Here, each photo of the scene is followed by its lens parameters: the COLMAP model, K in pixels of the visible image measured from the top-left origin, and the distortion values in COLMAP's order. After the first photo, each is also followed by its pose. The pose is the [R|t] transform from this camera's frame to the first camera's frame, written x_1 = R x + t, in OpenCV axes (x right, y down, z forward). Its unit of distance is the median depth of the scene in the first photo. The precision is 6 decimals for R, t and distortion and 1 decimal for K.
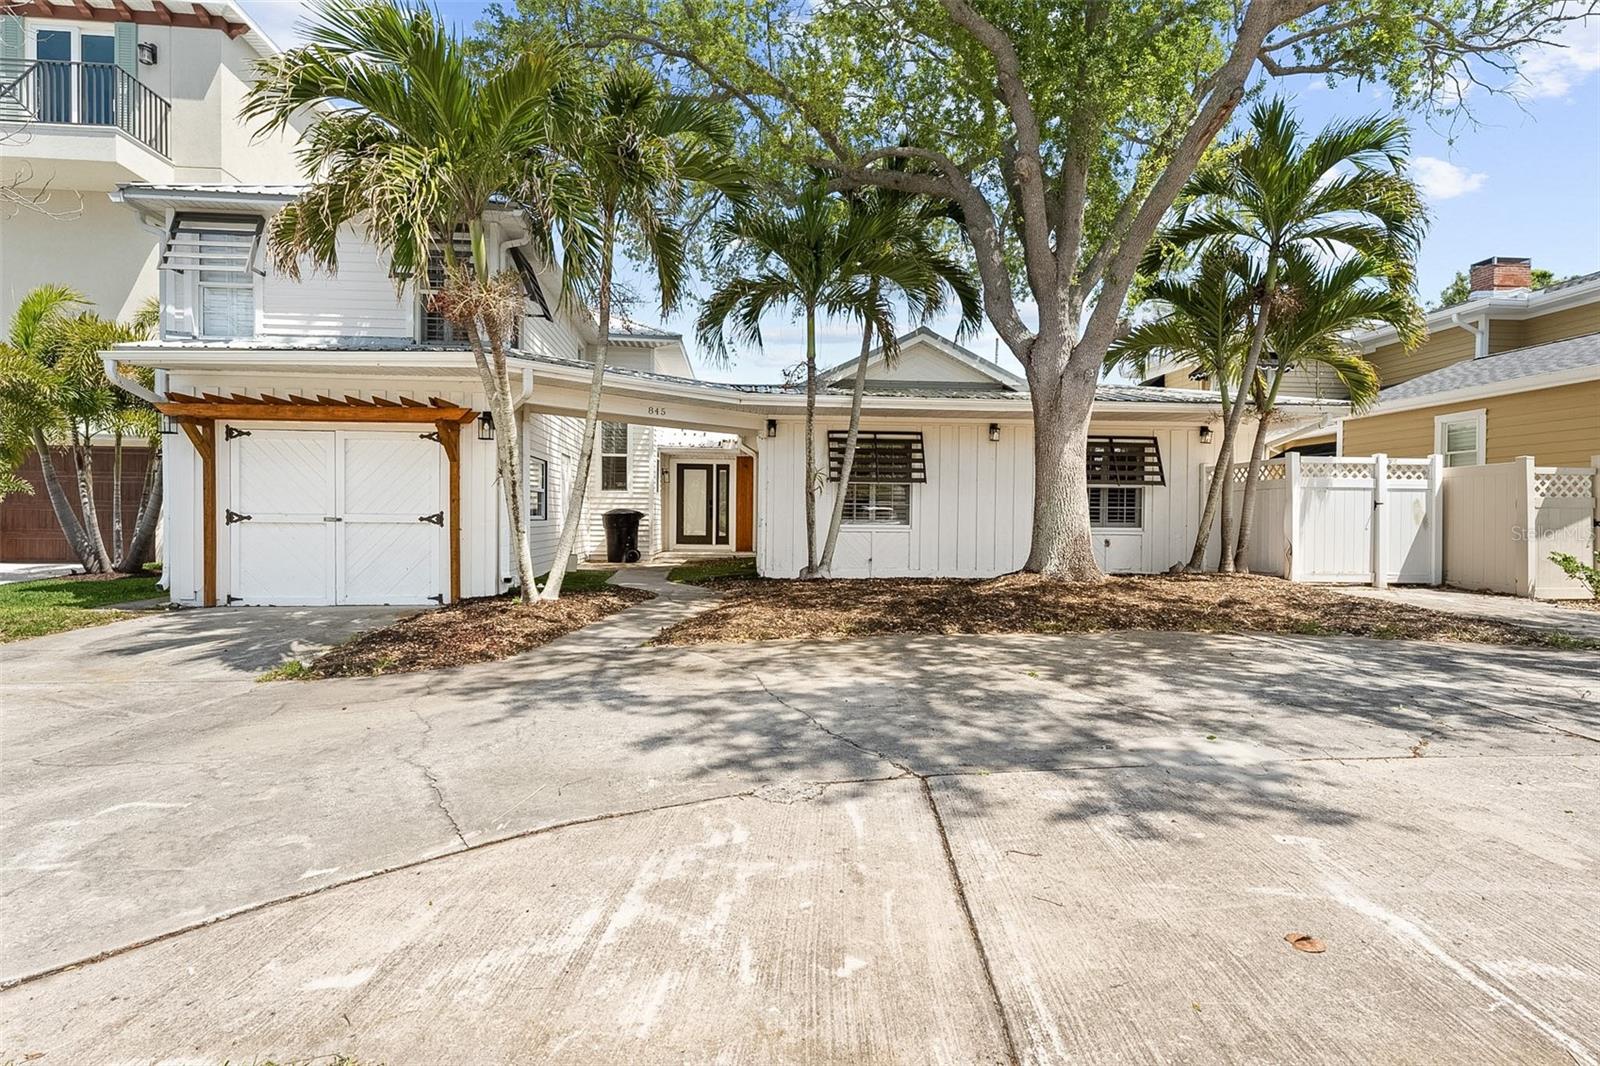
lens RADIAL K [[782.0, 0, 796.0], [0, 782.0, 530.9], [0, 0, 1]] dist [-0.000539, -0.000013]
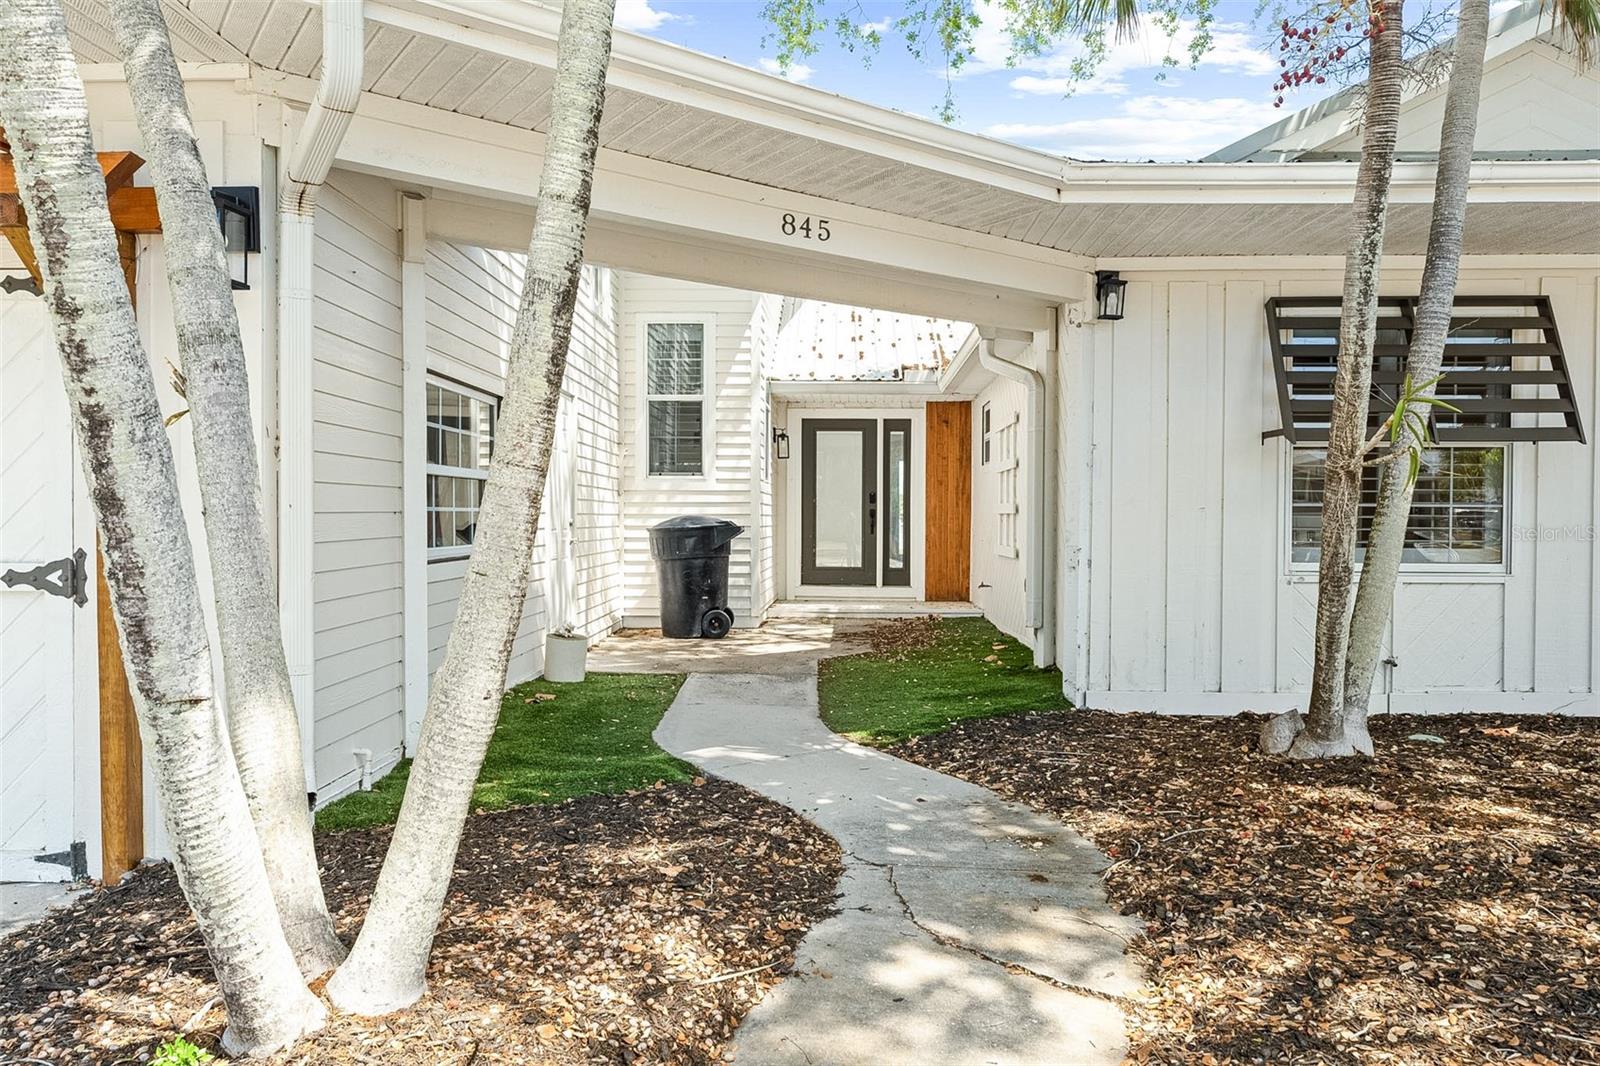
lens RADIAL K [[1098.5, 0, 799.4], [0, 1098.5, 529.2], [0, 0, 1]] dist [0.001107, -0.000093]
pose [[0.993626, -0.003957, -0.112662, -0.085903], [0.003560, 0.999987, -0.003730, -0.017056], [0.112675, 0.003306, 0.993626, 0.360631]]
